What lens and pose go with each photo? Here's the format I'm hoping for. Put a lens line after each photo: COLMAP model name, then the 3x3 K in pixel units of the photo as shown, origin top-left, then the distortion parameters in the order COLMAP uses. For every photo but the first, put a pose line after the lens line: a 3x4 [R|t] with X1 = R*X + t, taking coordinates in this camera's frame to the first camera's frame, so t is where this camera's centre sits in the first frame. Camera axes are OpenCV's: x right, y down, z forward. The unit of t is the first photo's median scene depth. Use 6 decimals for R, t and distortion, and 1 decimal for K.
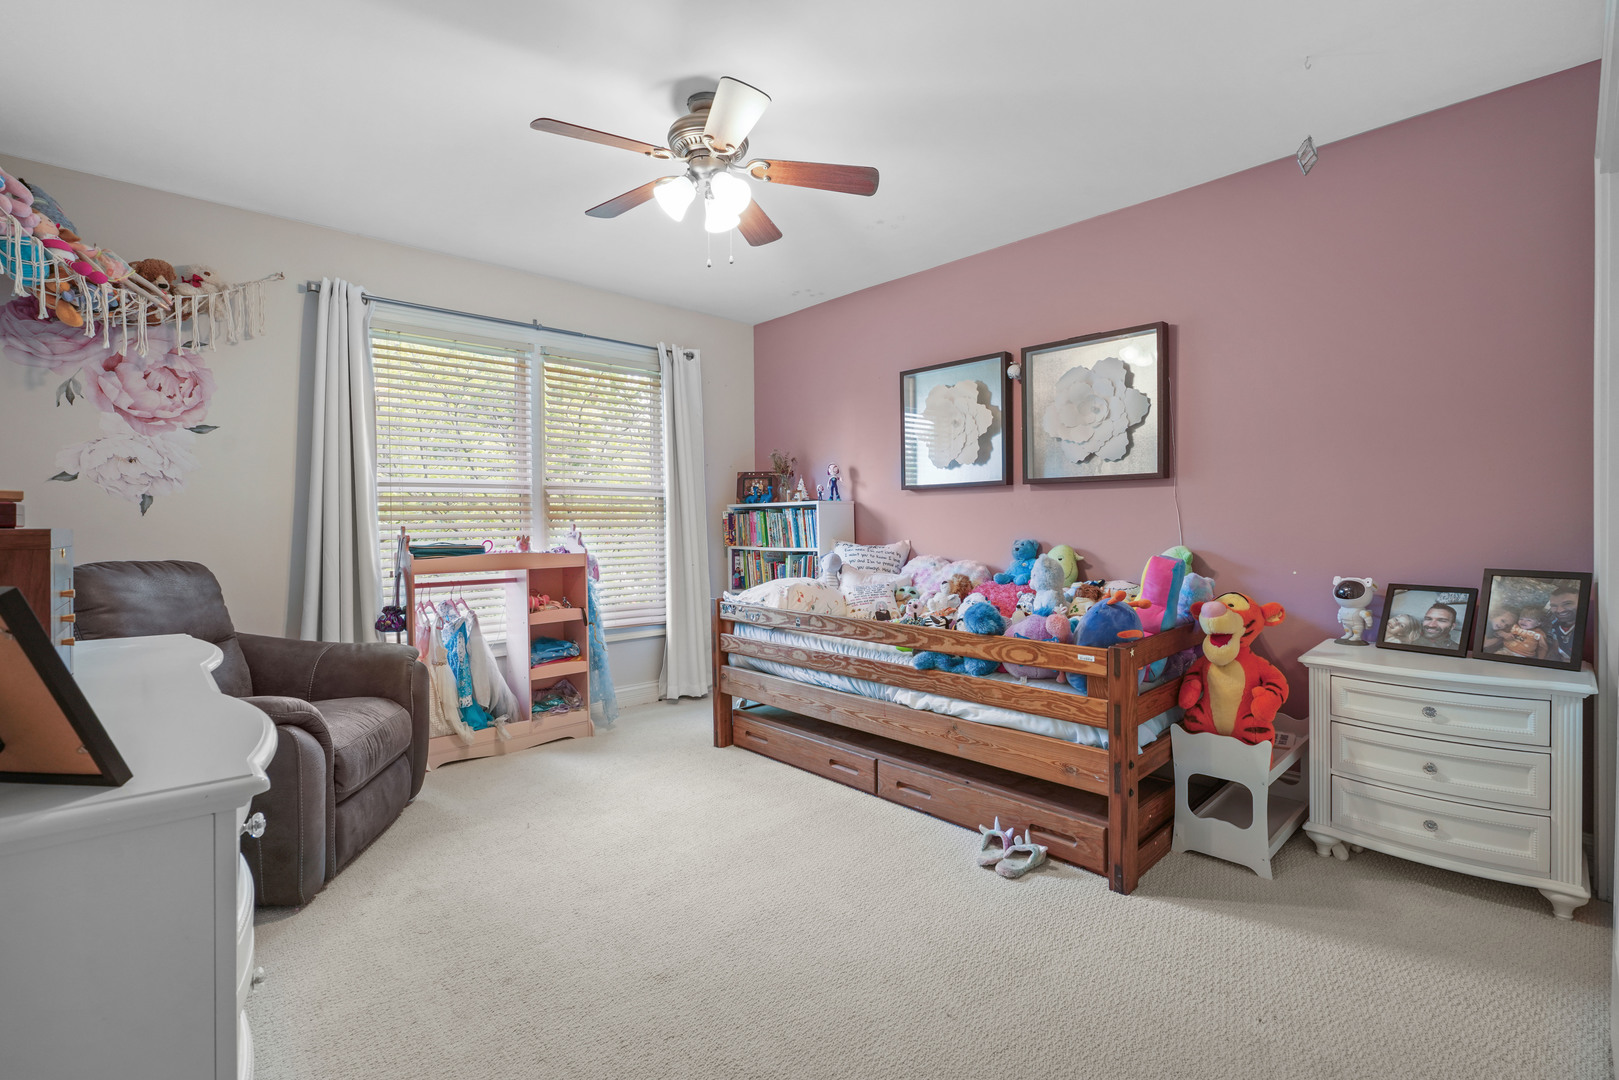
lens RADIAL K [[741.5, 0, 800.3], [0, 741.5, 538.1], [0, 0, 1]] dist [-0.001402, -0.000010]
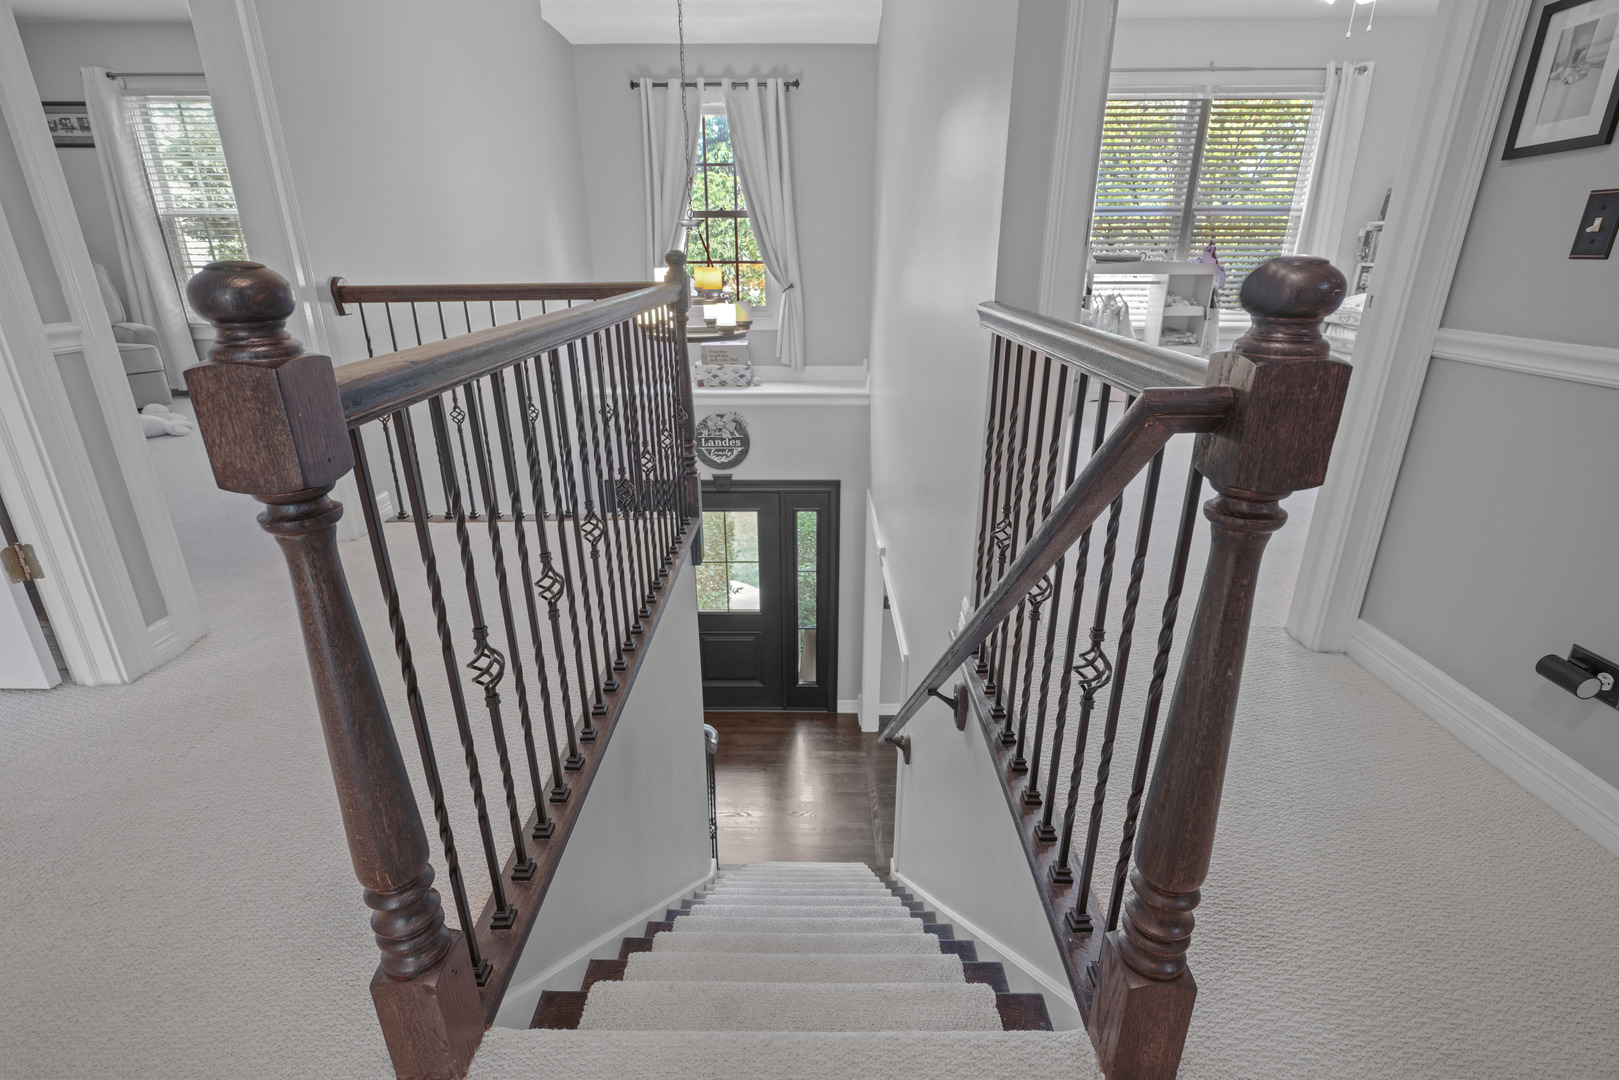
lens RADIAL K [[784.7, 0, 801.4], [0, 784.7, 550.1], [0, 0, 1]] dist [-0.001912, 0.002452]
pose [[0.722559, 0.256043, -0.642145, 0.193718], [-0.019849, 0.936183, 0.350951, 0.020918], [0.691024, -0.240837, 0.681530, -0.554100]]
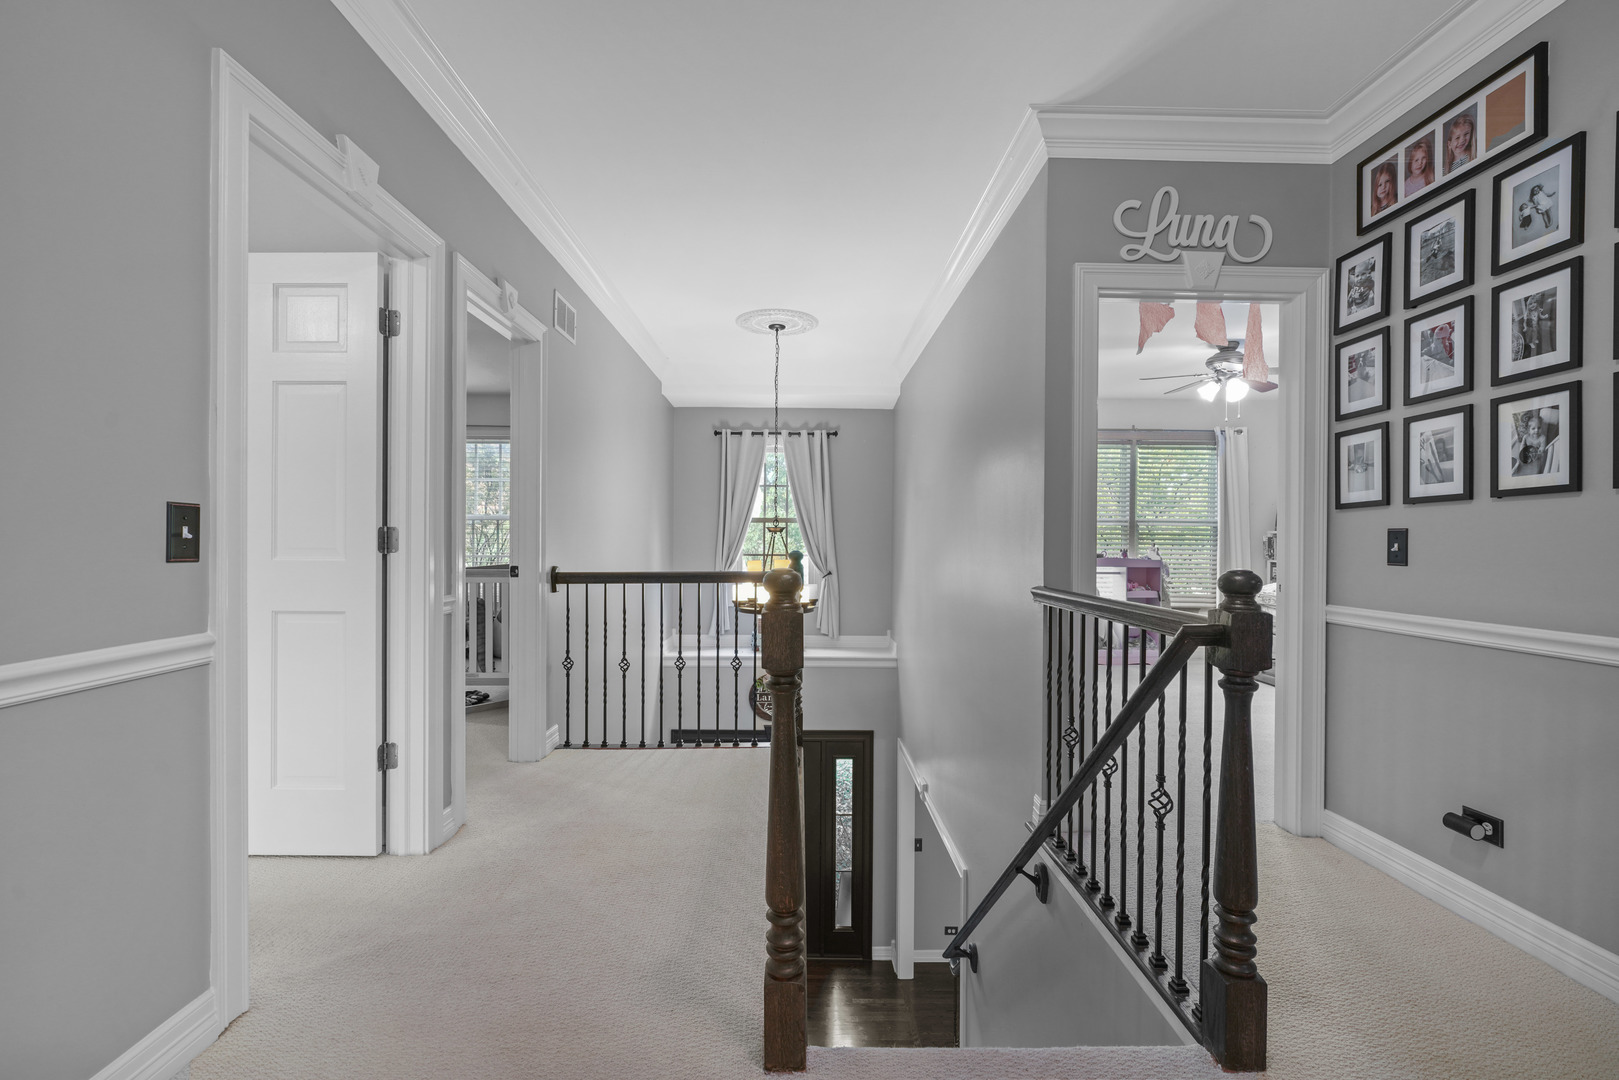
lens RADIAL K [[726.4, 0, 801.6], [0, 726.4, 545.1], [0, 0, 1]] dist [-0.009289, 0.004154]
pose [[0.733080, 0.018739, -0.679885, 0.233620], [-0.028224, 0.999597, -0.002881, 0.013717], [0.679557, 0.021301, 0.733313, -0.772995]]
